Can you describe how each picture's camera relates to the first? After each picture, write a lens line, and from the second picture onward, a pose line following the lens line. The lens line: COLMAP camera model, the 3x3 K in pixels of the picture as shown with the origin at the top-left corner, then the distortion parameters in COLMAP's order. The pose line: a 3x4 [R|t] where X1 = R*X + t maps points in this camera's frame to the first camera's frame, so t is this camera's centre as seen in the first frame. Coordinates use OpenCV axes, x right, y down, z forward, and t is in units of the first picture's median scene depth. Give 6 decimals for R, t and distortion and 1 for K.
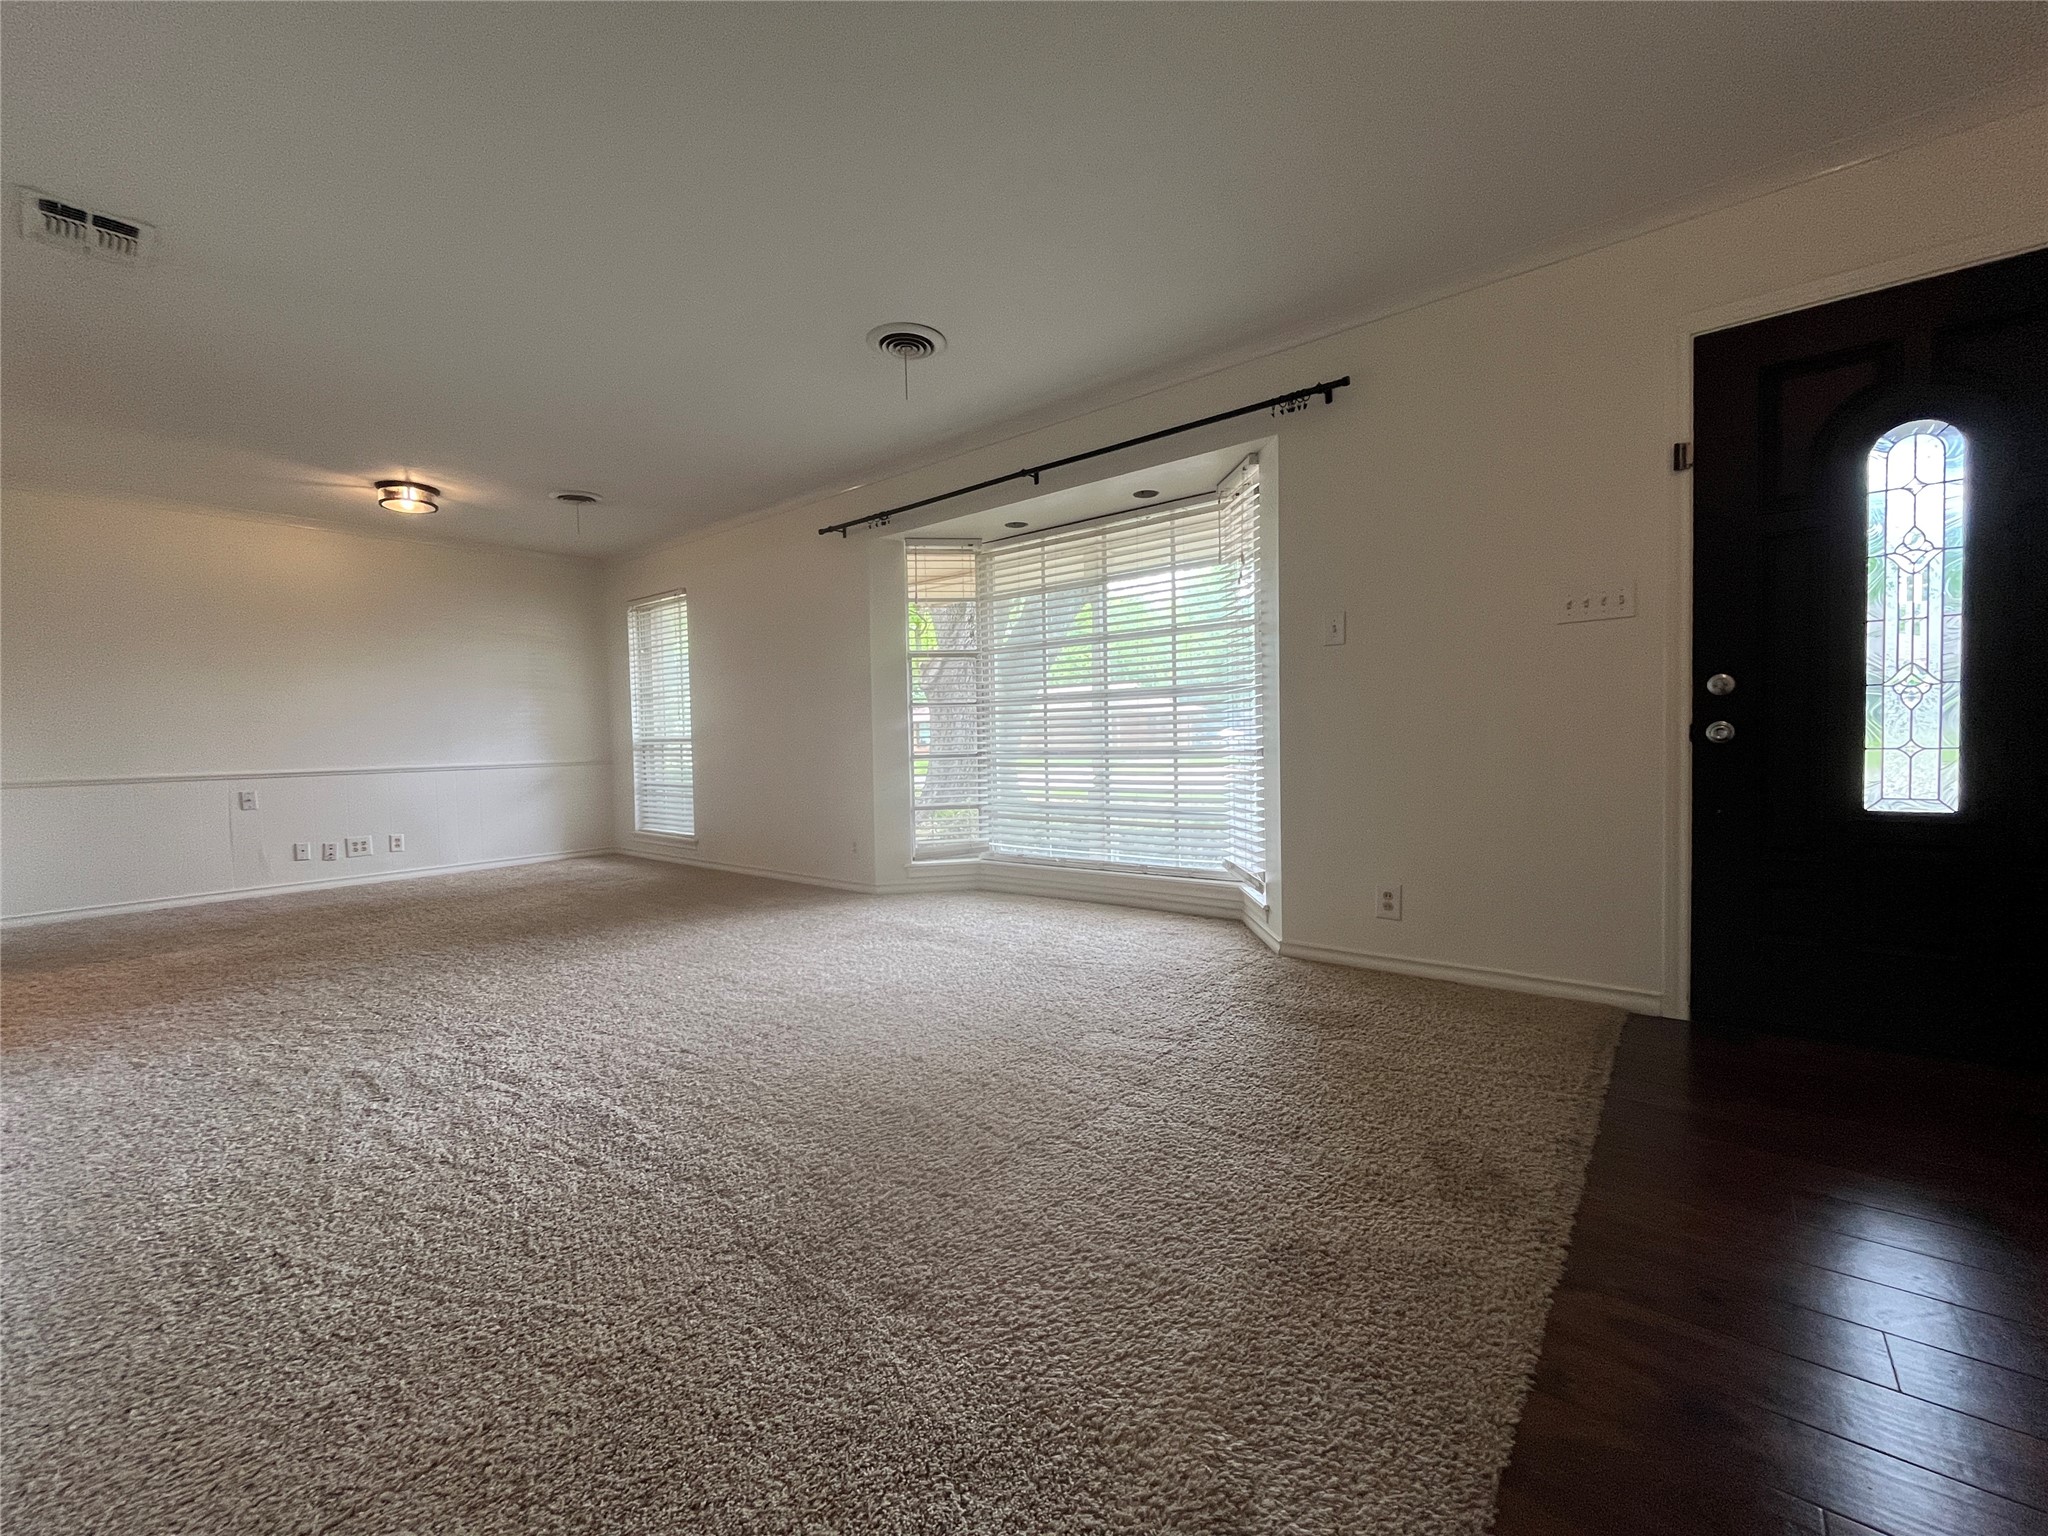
lens RADIAL K [[830.3, 0, 1020.2], [0, 830.3, 770.9], [0, 0, 1]] dist [-0.001780, -0.000166]
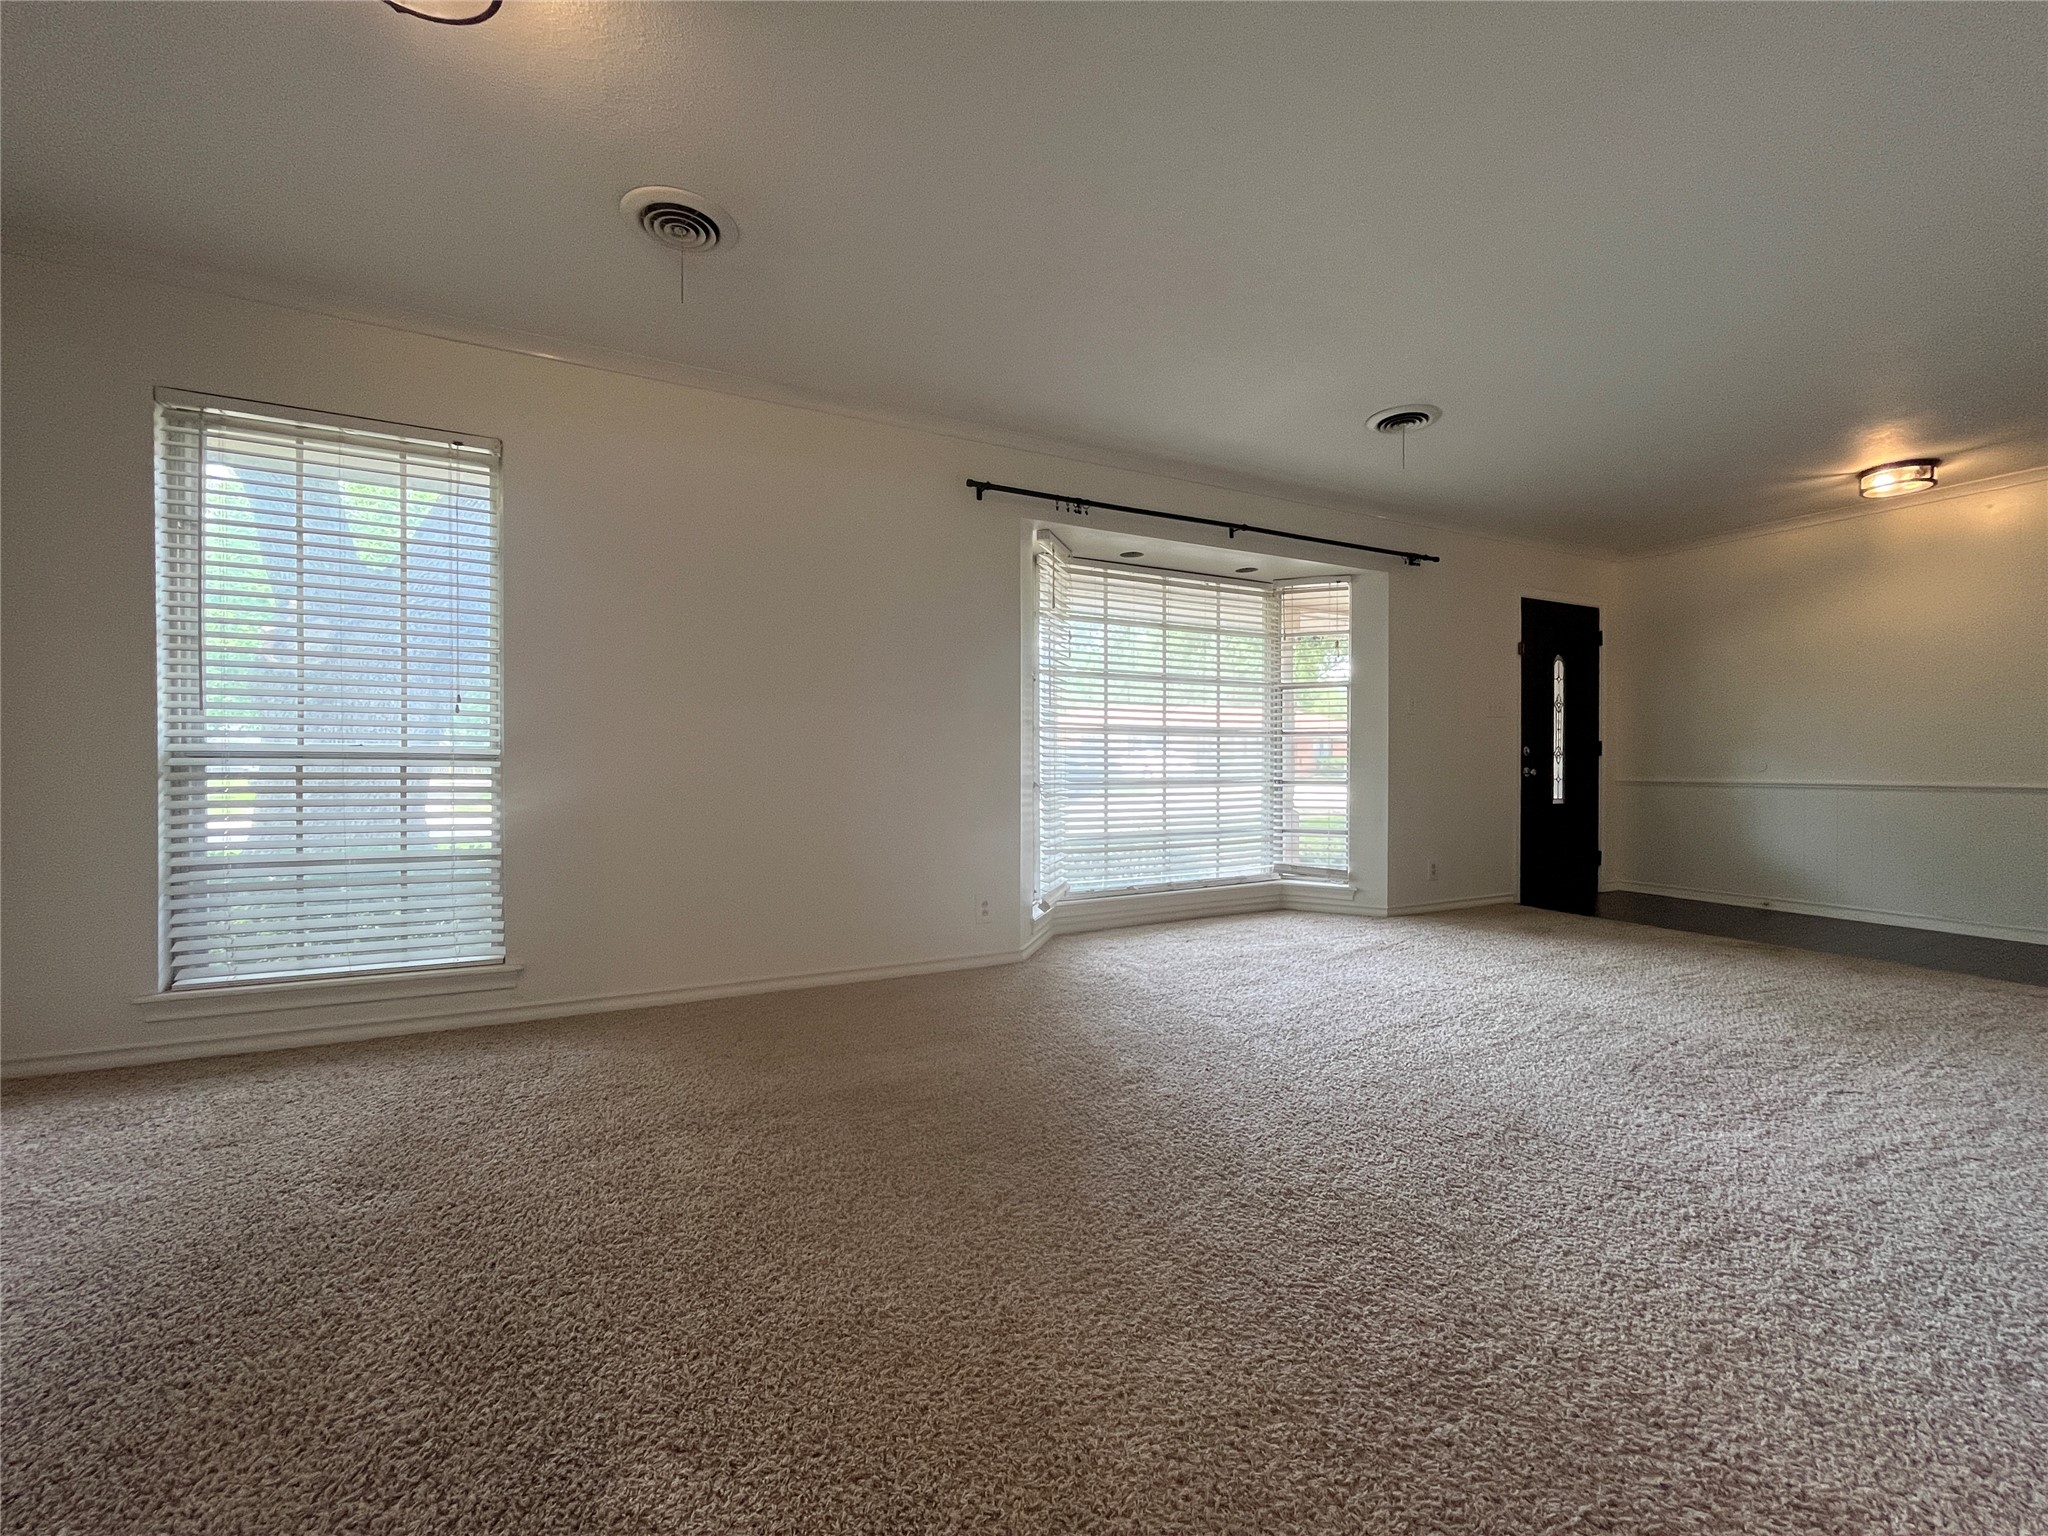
lens RADIAL K [[830.3, 0, 1020.2], [0, 830.3, 770.9], [0, 0, 1]] dist [-0.001780, -0.000166]
pose [[0.401180, 0.017415, 0.915834, -0.917641], [0.028466, 0.999099, -0.031468, -0.008139], [-0.915557, 0.038694, 0.400323, 0.691596]]
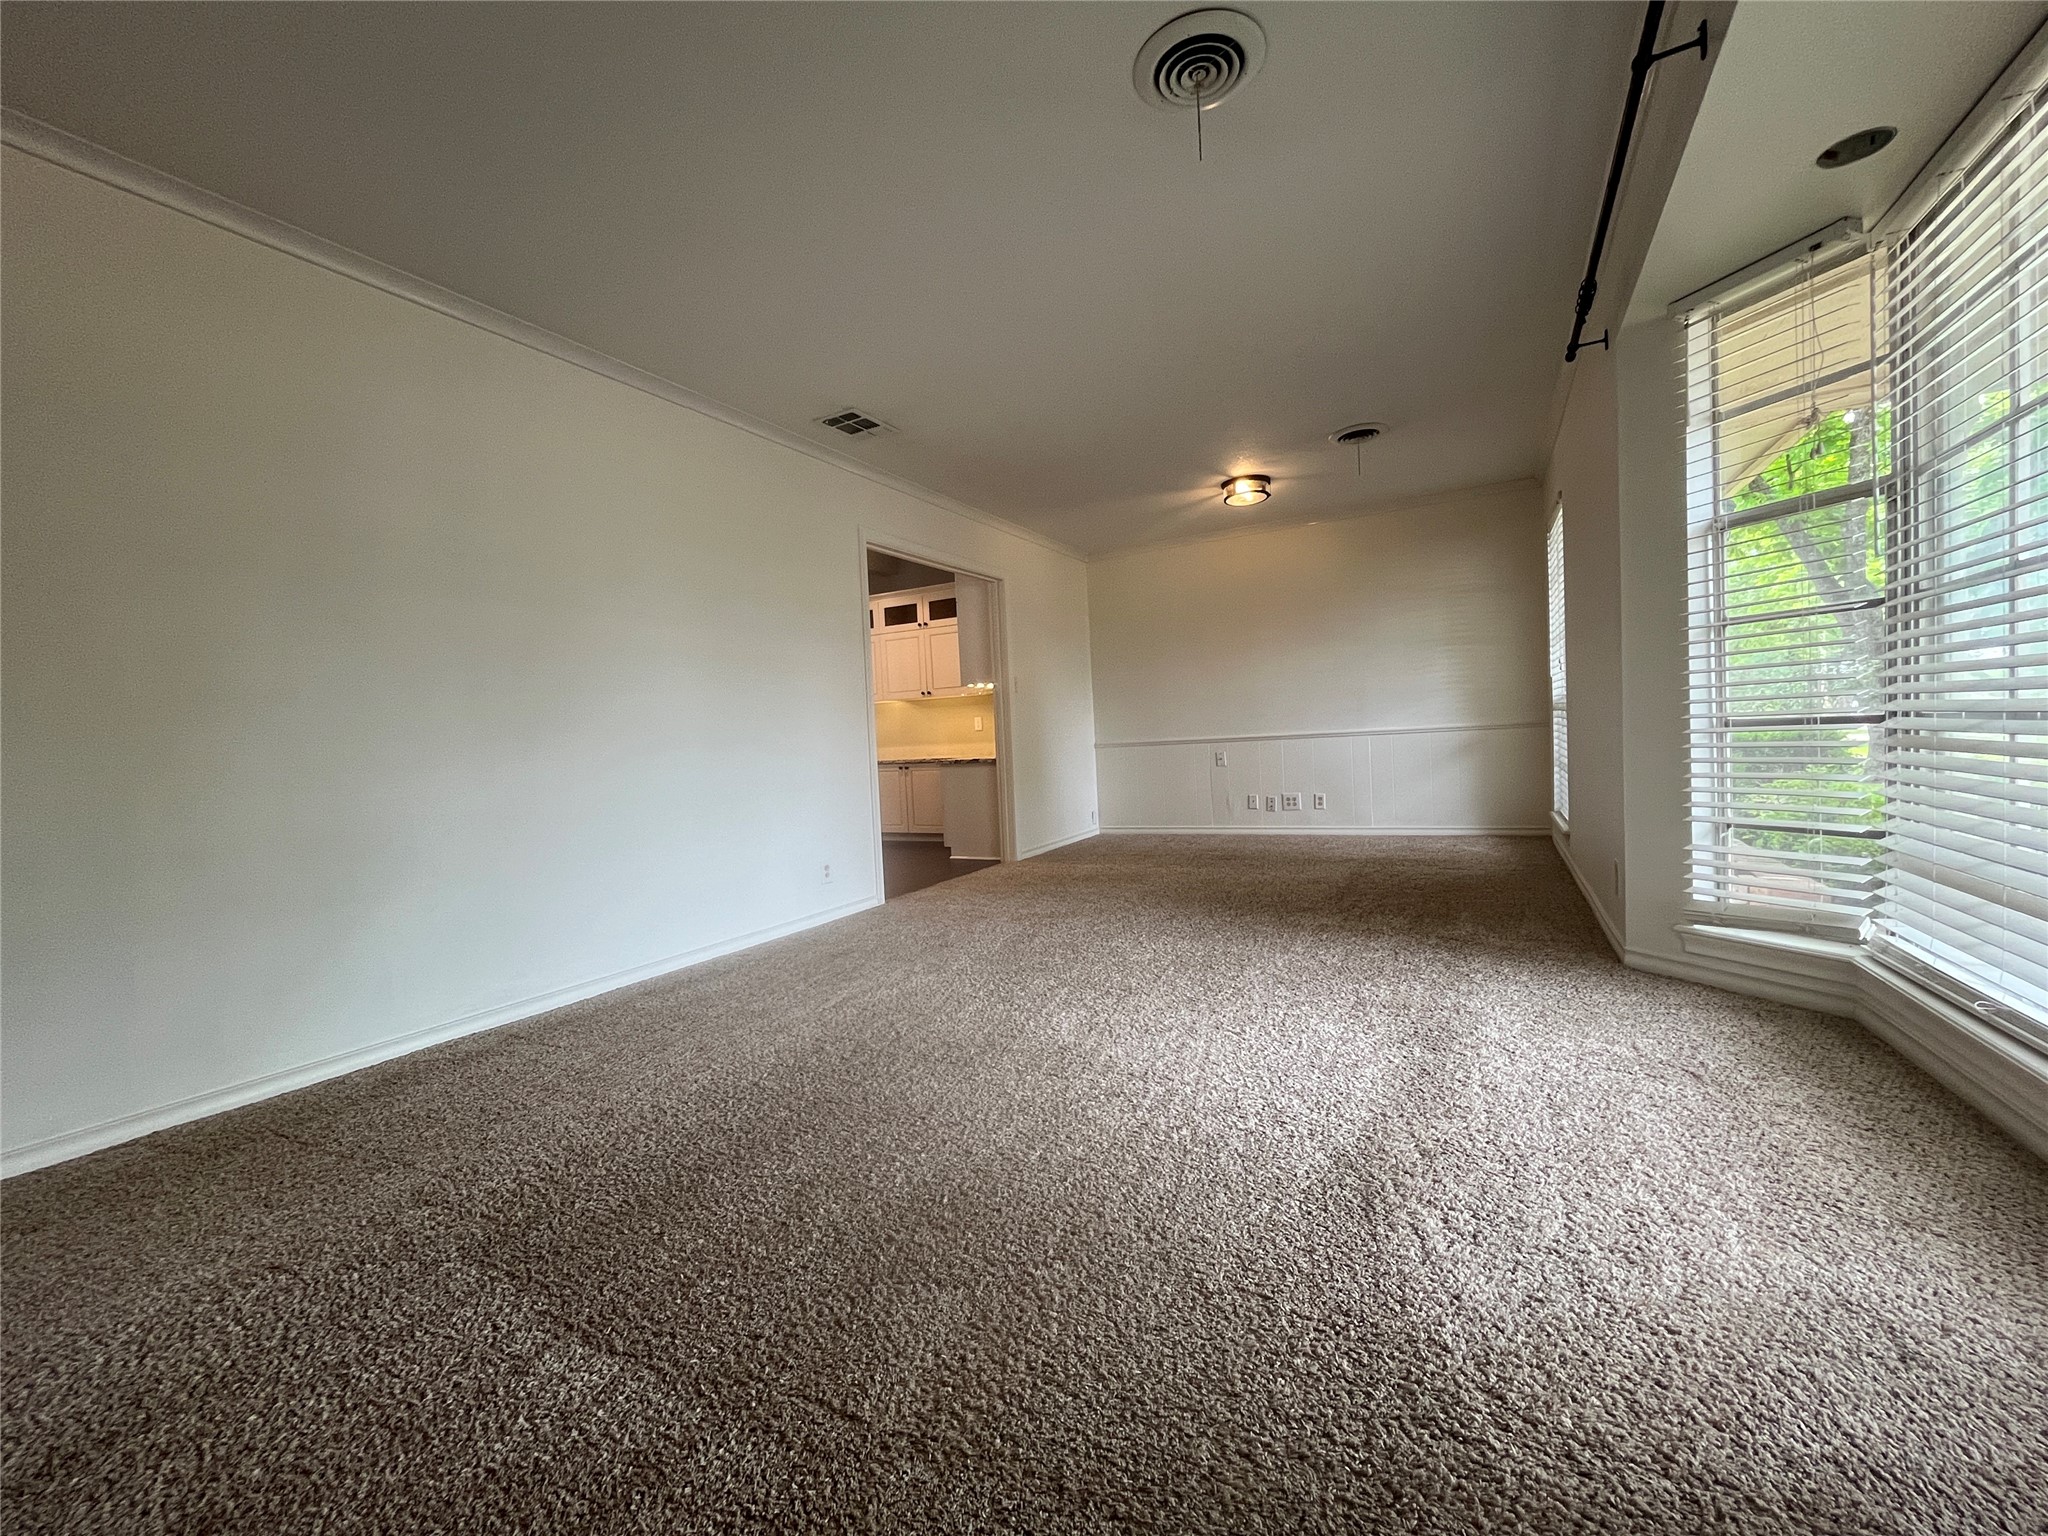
lens RADIAL K [[830.3, 0, 1020.2], [0, 830.3, 770.9], [0, 0, 1]] dist [-0.001780, -0.000166]
pose [[0.194396, 0.051394, -0.979576, 0.302900], [0.013136, 0.998401, 0.054989, -0.023123], [0.980835, -0.023558, 0.193410, 0.495813]]
